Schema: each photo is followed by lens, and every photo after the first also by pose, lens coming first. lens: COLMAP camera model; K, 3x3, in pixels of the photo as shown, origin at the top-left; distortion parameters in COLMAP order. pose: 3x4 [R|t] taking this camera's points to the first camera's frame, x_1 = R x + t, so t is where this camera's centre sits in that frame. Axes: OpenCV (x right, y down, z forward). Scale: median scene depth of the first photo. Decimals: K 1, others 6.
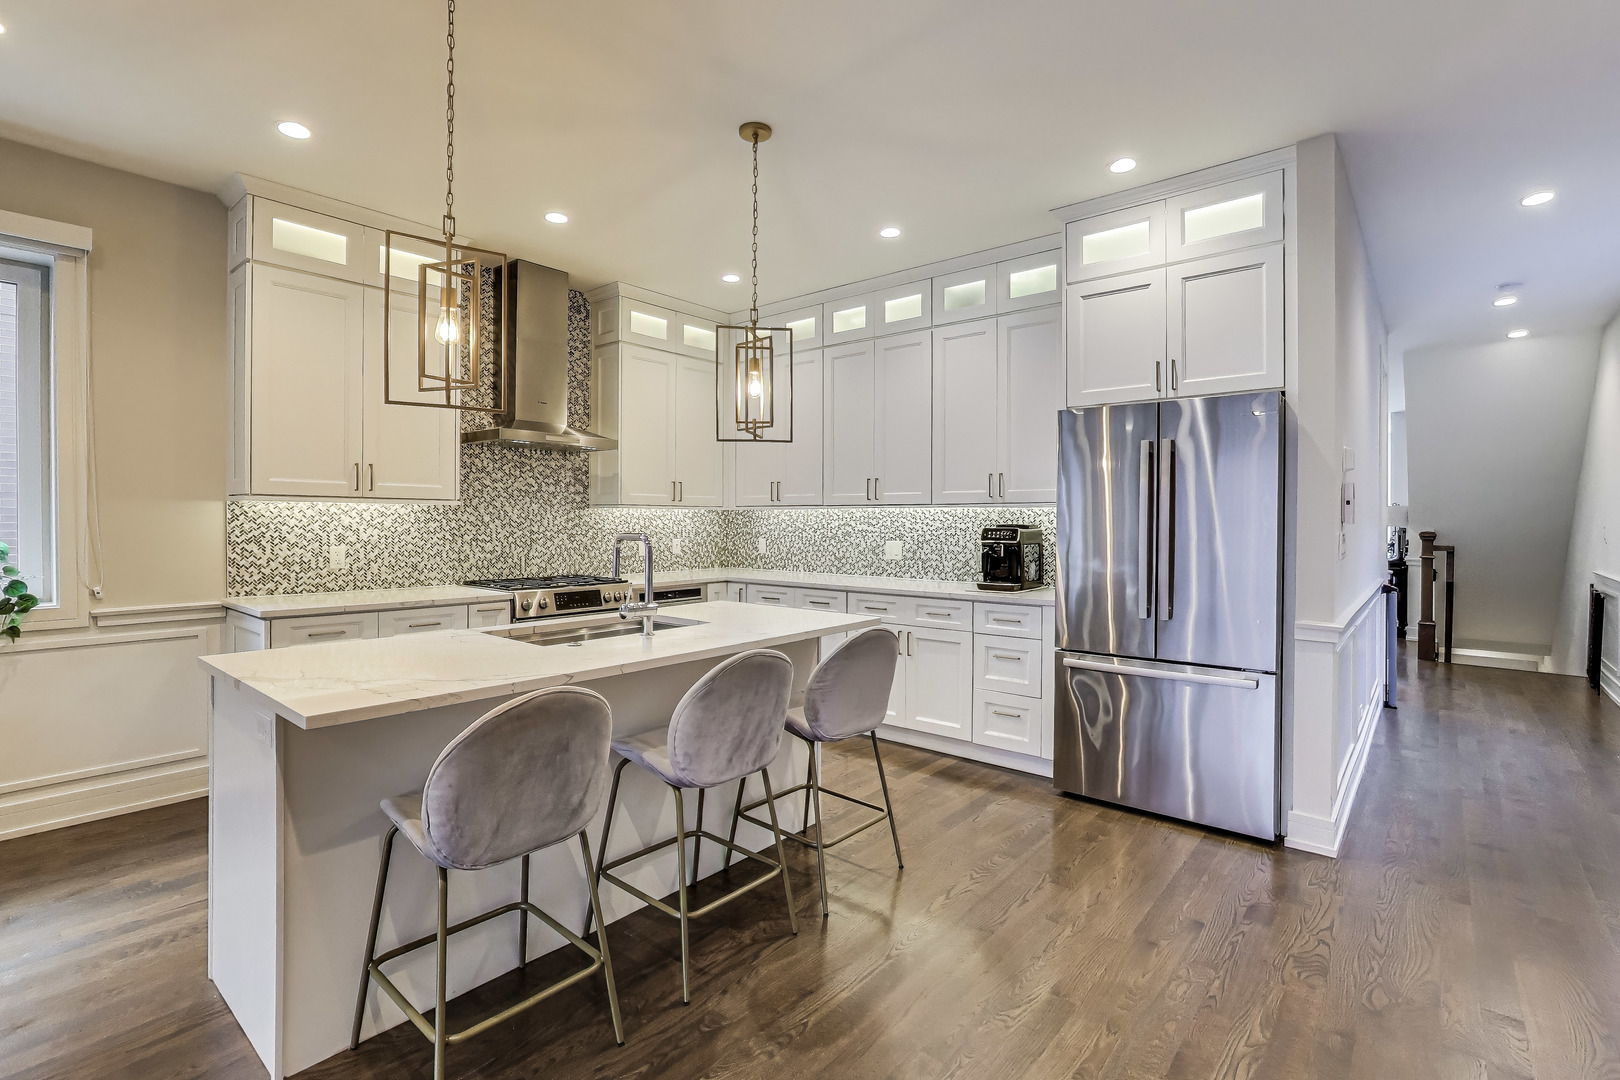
lens RADIAL K [[706.8, 0, 766.9], [0, 706.8, 521.6], [0, 0, 1]] dist [0.018480, -0.014549]
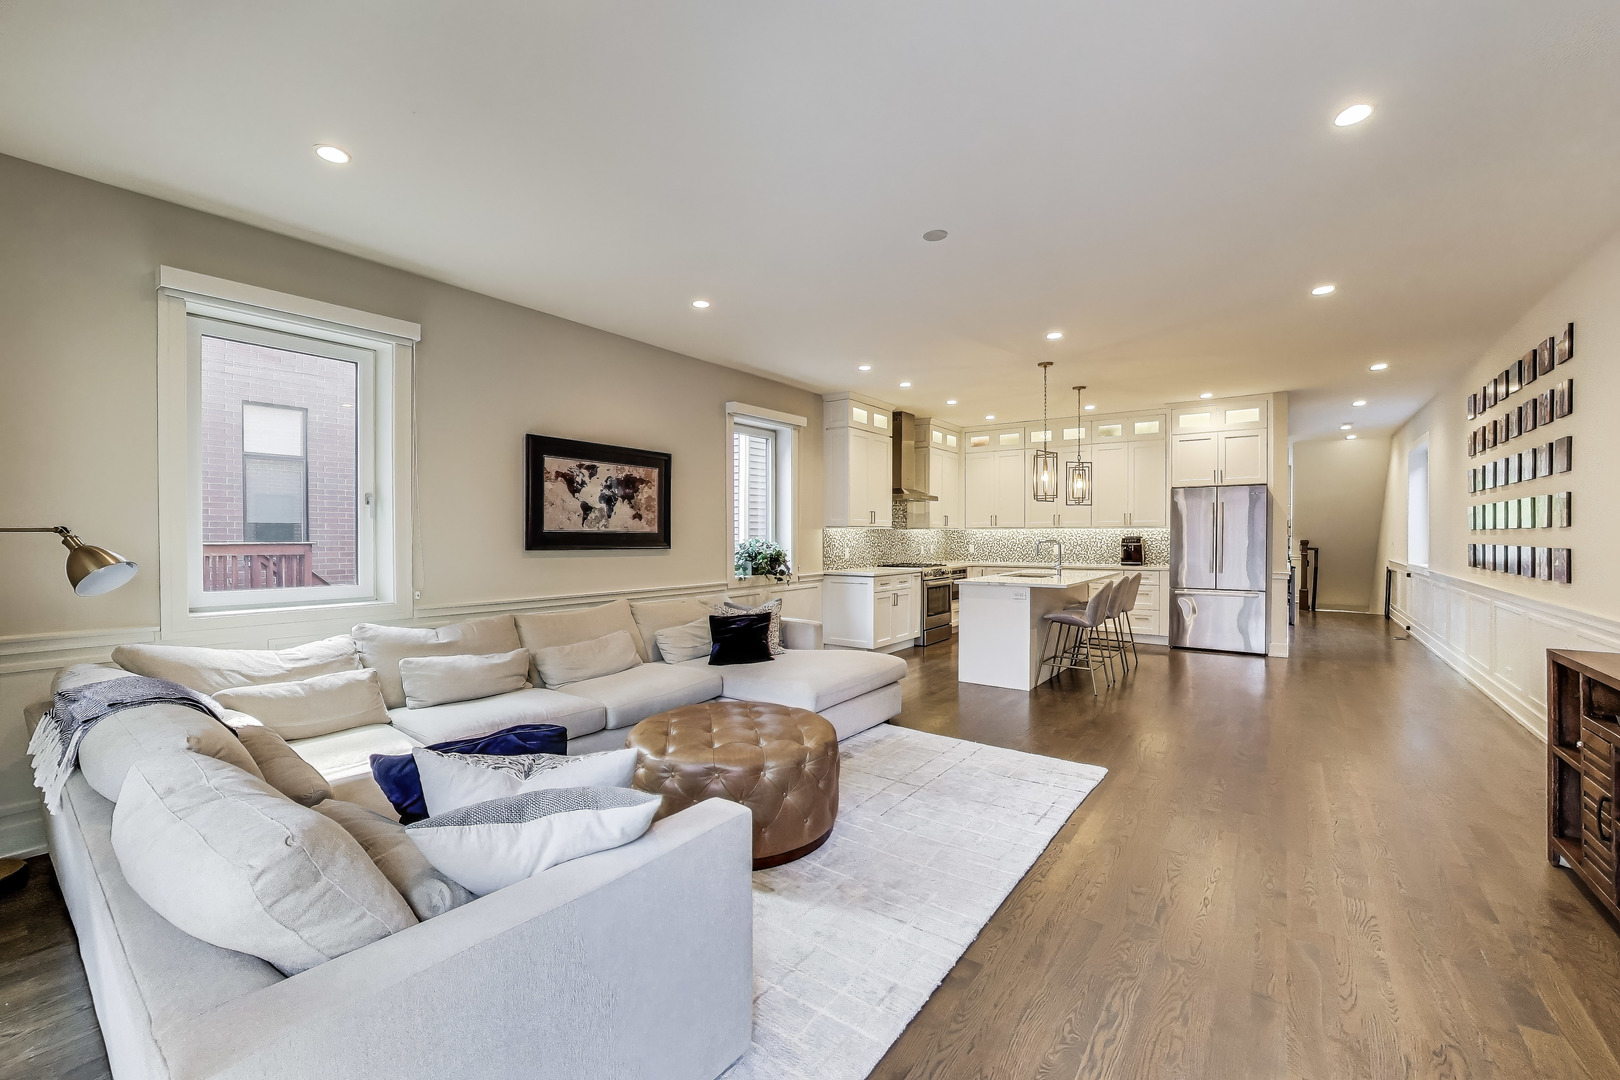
lens RADIAL K [[598.7, 0, 810.0], [0, 598.7, 540.0], [0, 0, 1]] dist [0.001085, 0.000052]
pose [[0.996845, -0.005046, 0.079217, -0.713845], [0.004403, 0.999956, 0.008288, -0.005395], [-0.079255, -0.007913, 0.996823, -0.676601]]
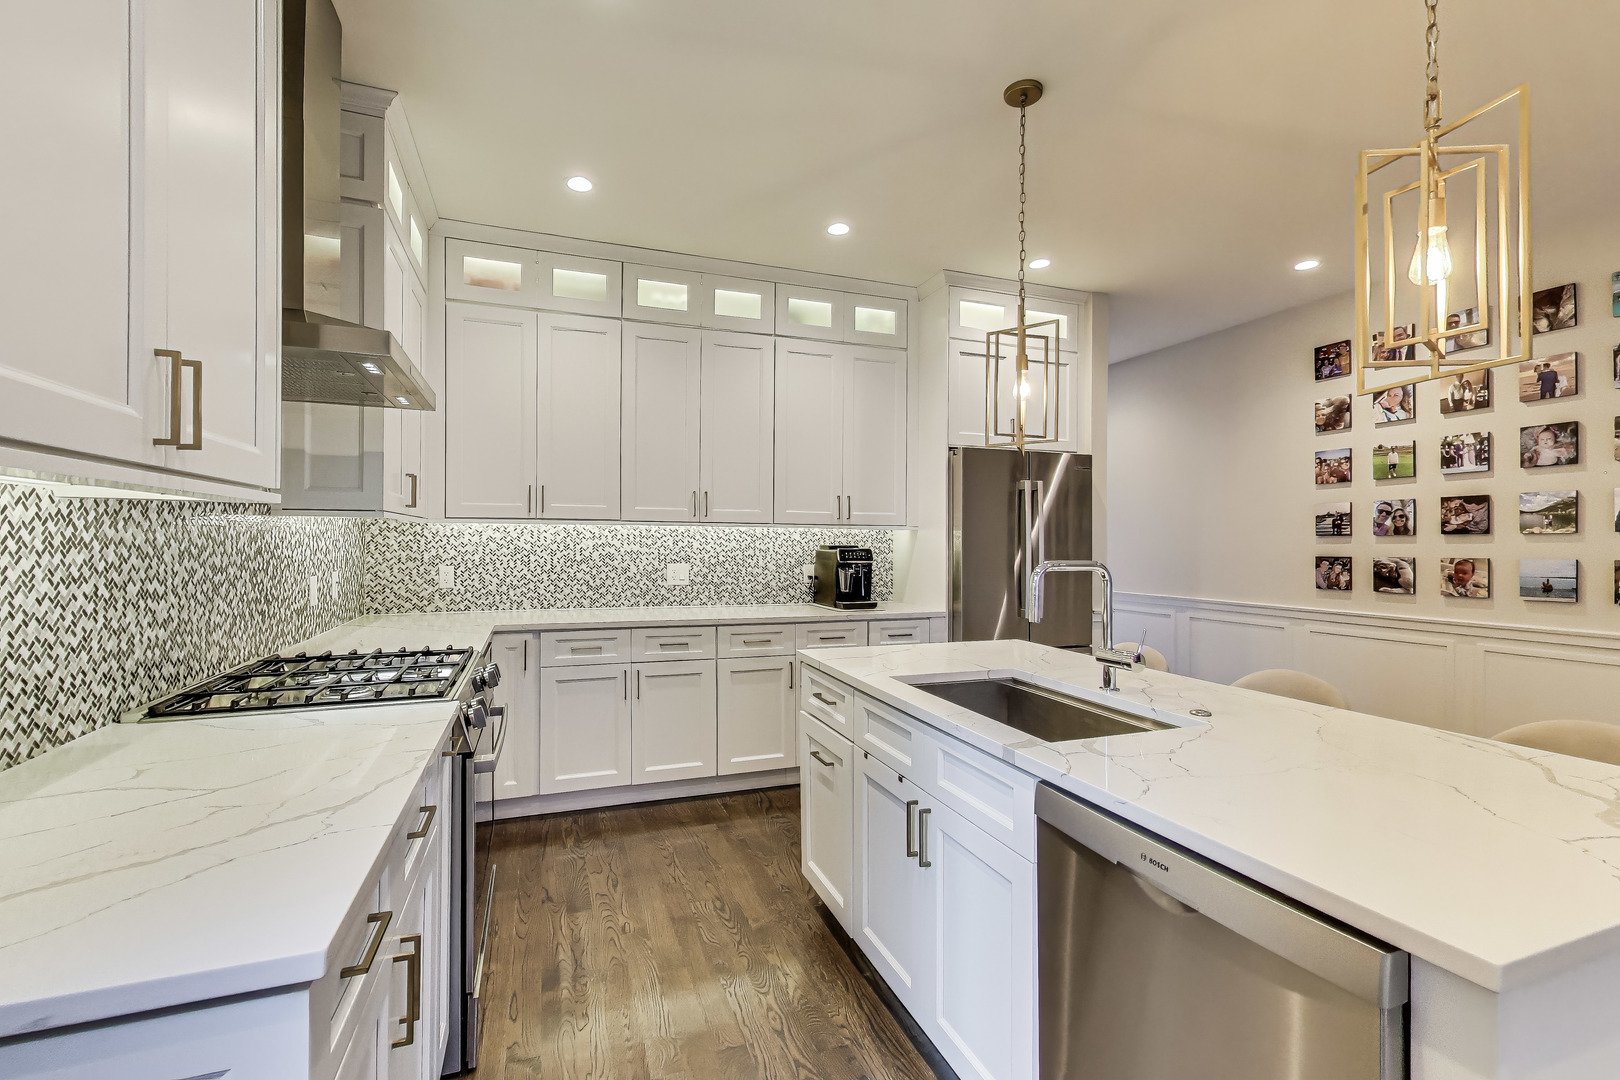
lens RADIAL K [[706.8, 0, 766.9], [0, 706.8, 521.6], [0, 0, 1]] dist [0.018480, -0.014549]
pose [[0.510587, 0.021913, 0.859547, -0.545855], [-0.007802, 0.999752, -0.020853, -0.007412], [-0.859791, 0.003941, 0.510631, 0.502491]]
